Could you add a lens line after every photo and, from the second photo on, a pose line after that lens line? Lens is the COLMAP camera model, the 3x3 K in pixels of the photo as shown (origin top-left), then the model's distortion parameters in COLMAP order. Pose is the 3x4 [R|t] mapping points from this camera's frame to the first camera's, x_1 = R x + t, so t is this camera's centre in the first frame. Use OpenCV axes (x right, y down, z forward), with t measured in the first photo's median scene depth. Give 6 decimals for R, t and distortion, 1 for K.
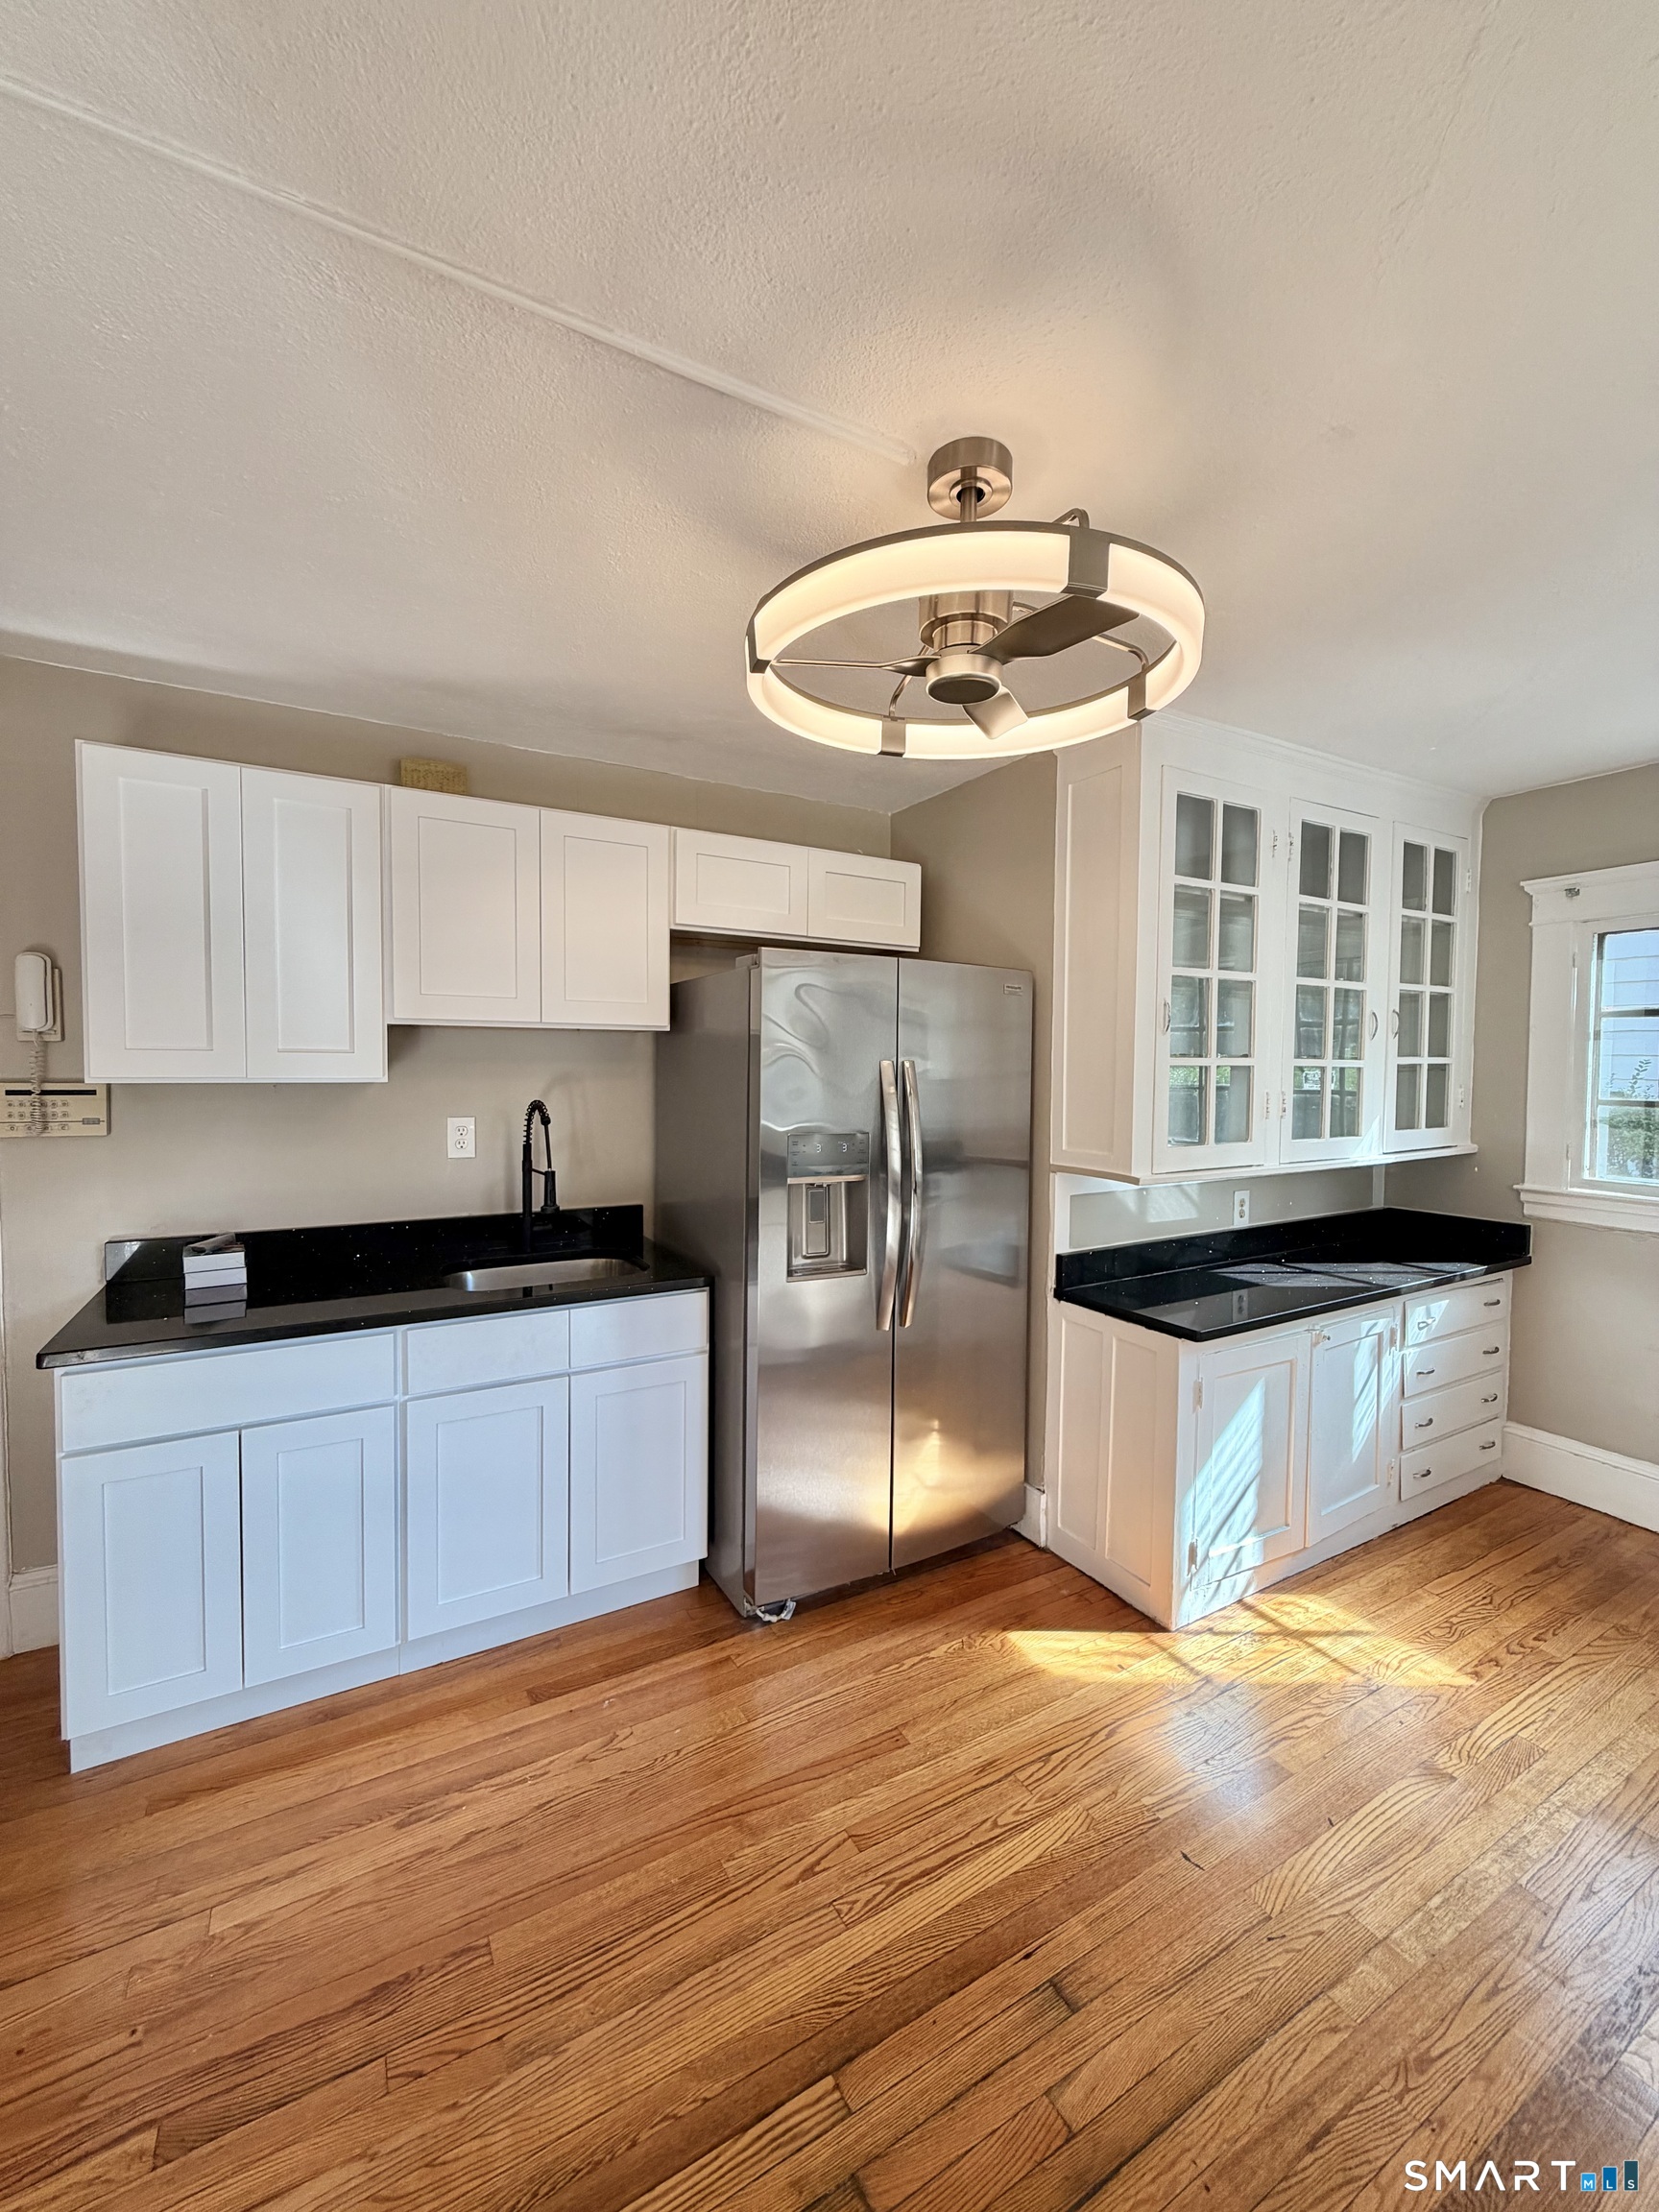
lens RADIAL K [[887.3, 0, 827.2], [0, 887.3, 1100.4], [0, 0, 1]] dist [-0.000665, 0.000334]
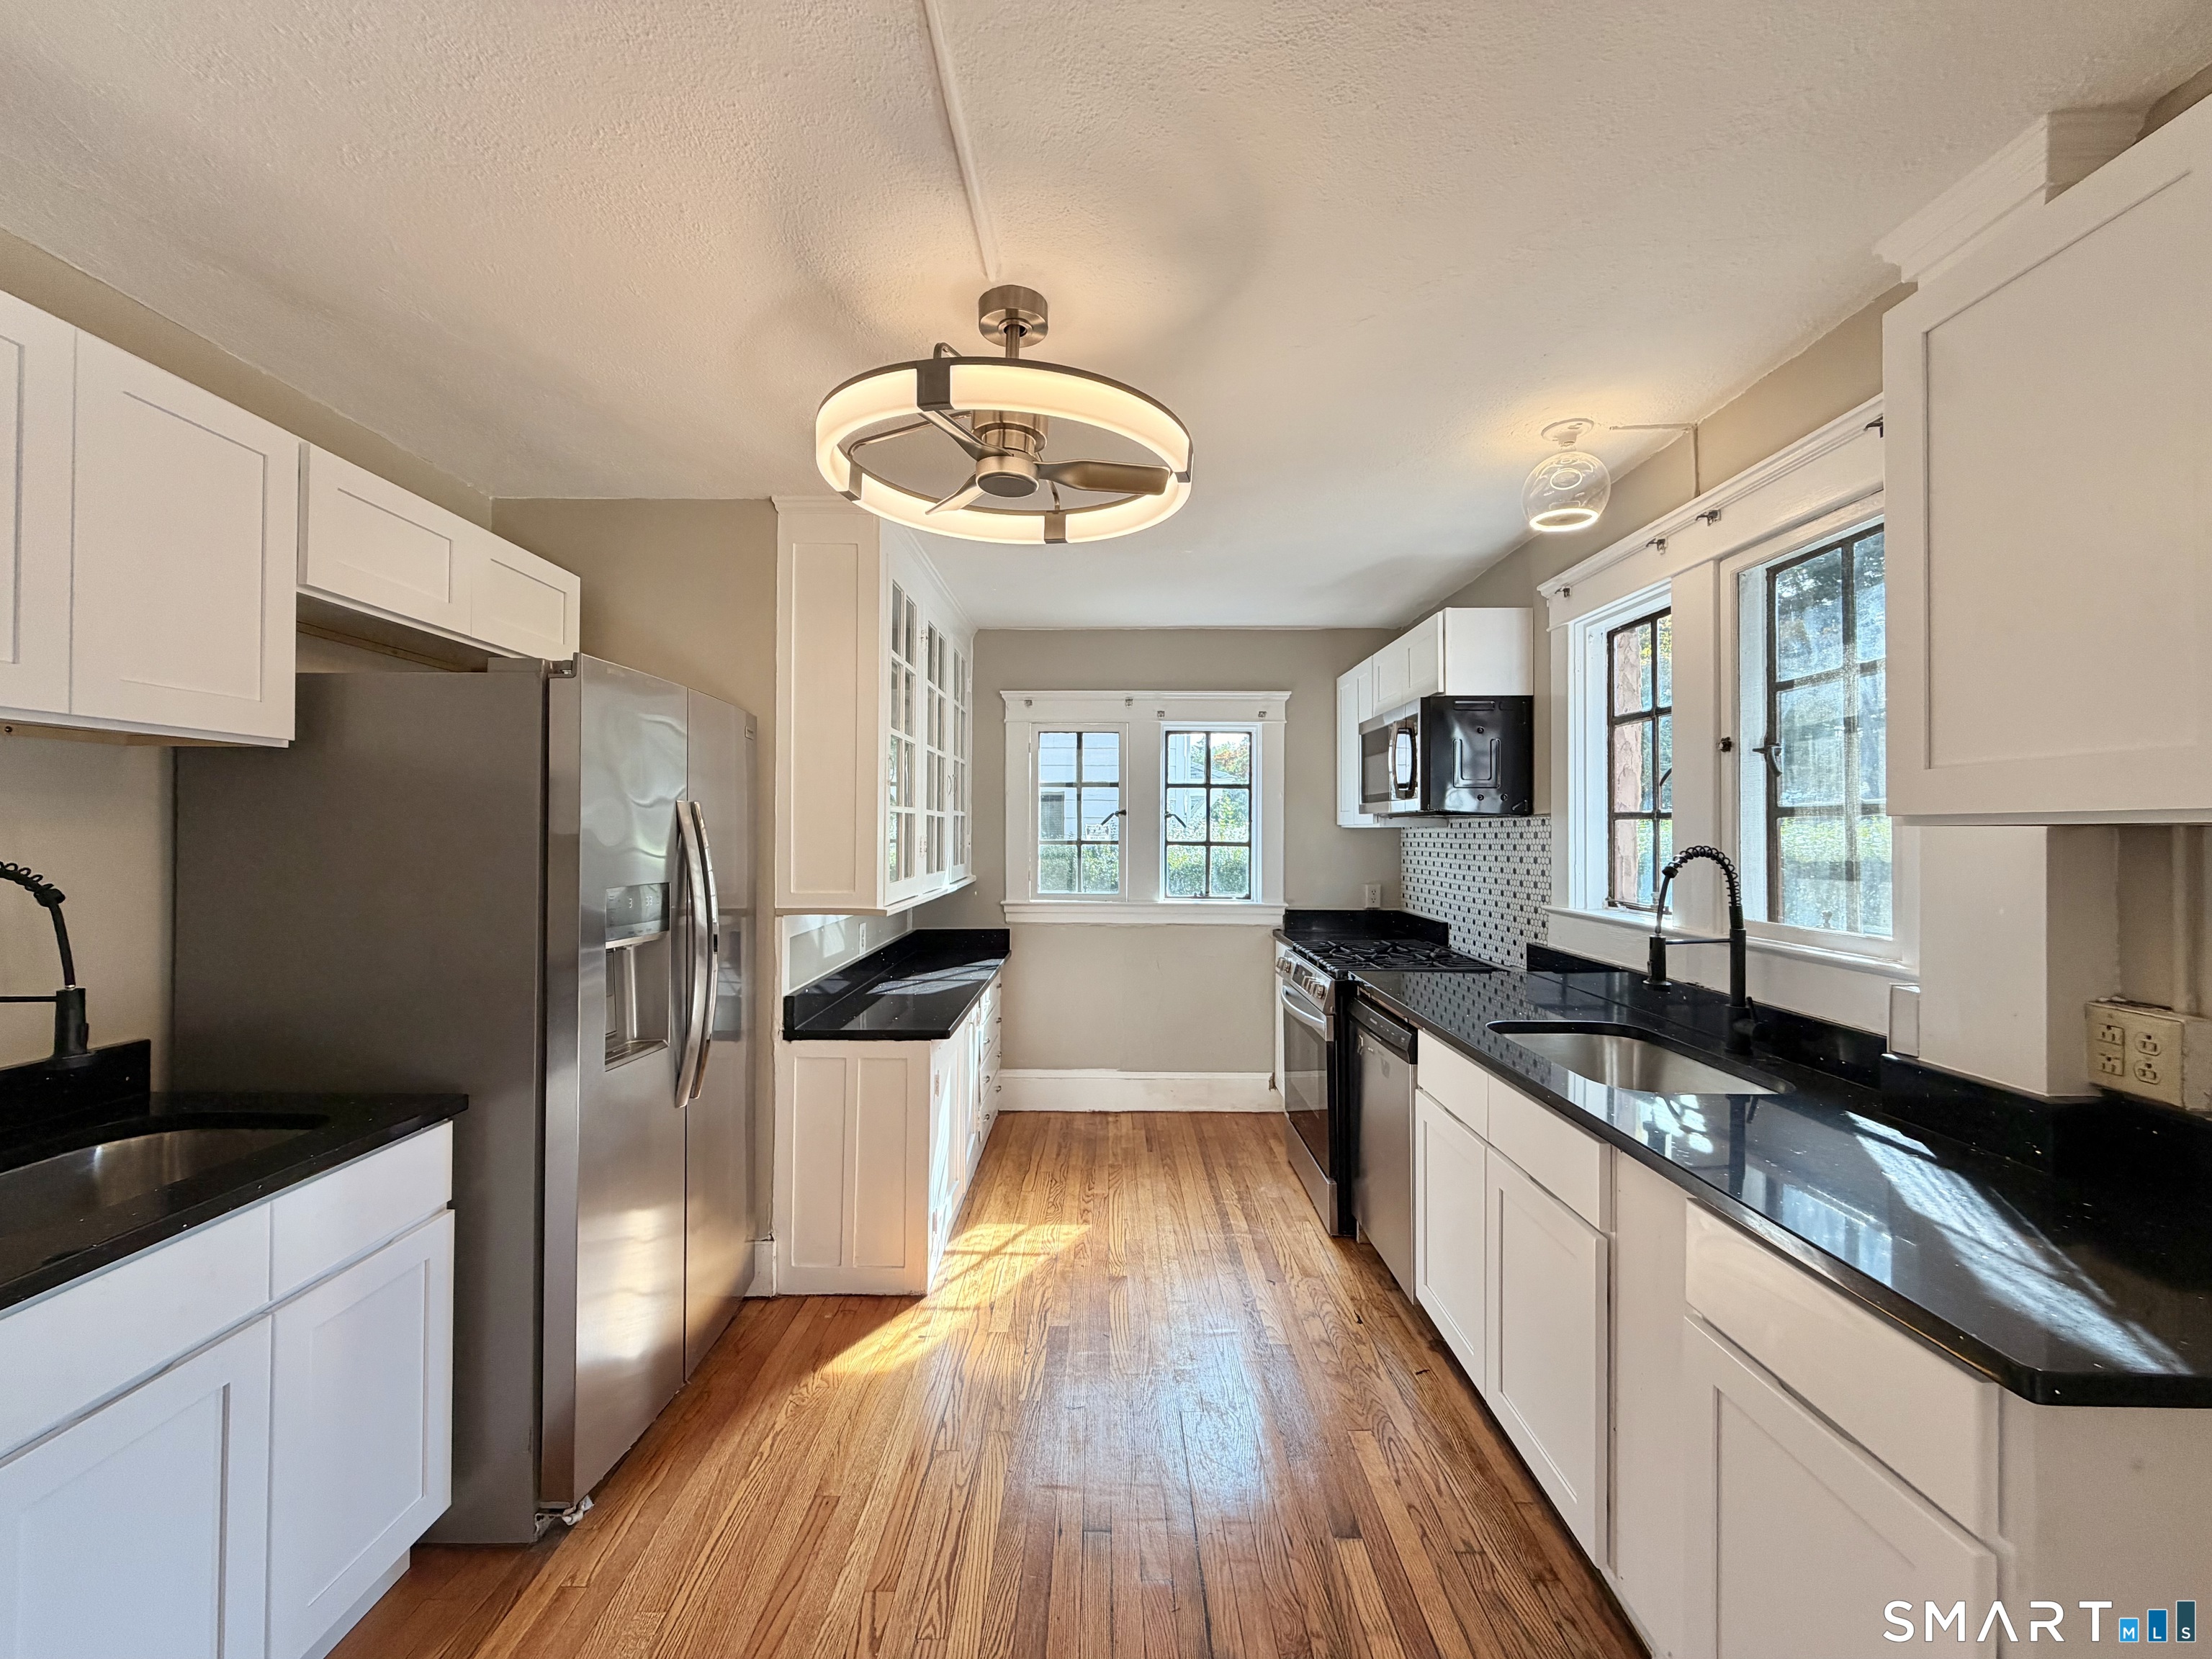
lens RADIAL K [[887.3, 0, 1106.0], [0, 887.3, 829.5], [0, 0, 1]] dist [-0.000665, 0.000334]
pose [[0.492018, -0.001265, 0.870584, -0.504788], [0.036800, 0.999135, -0.019347, 0.017615], [-0.869807, 0.041557, 0.491639, 0.193881]]
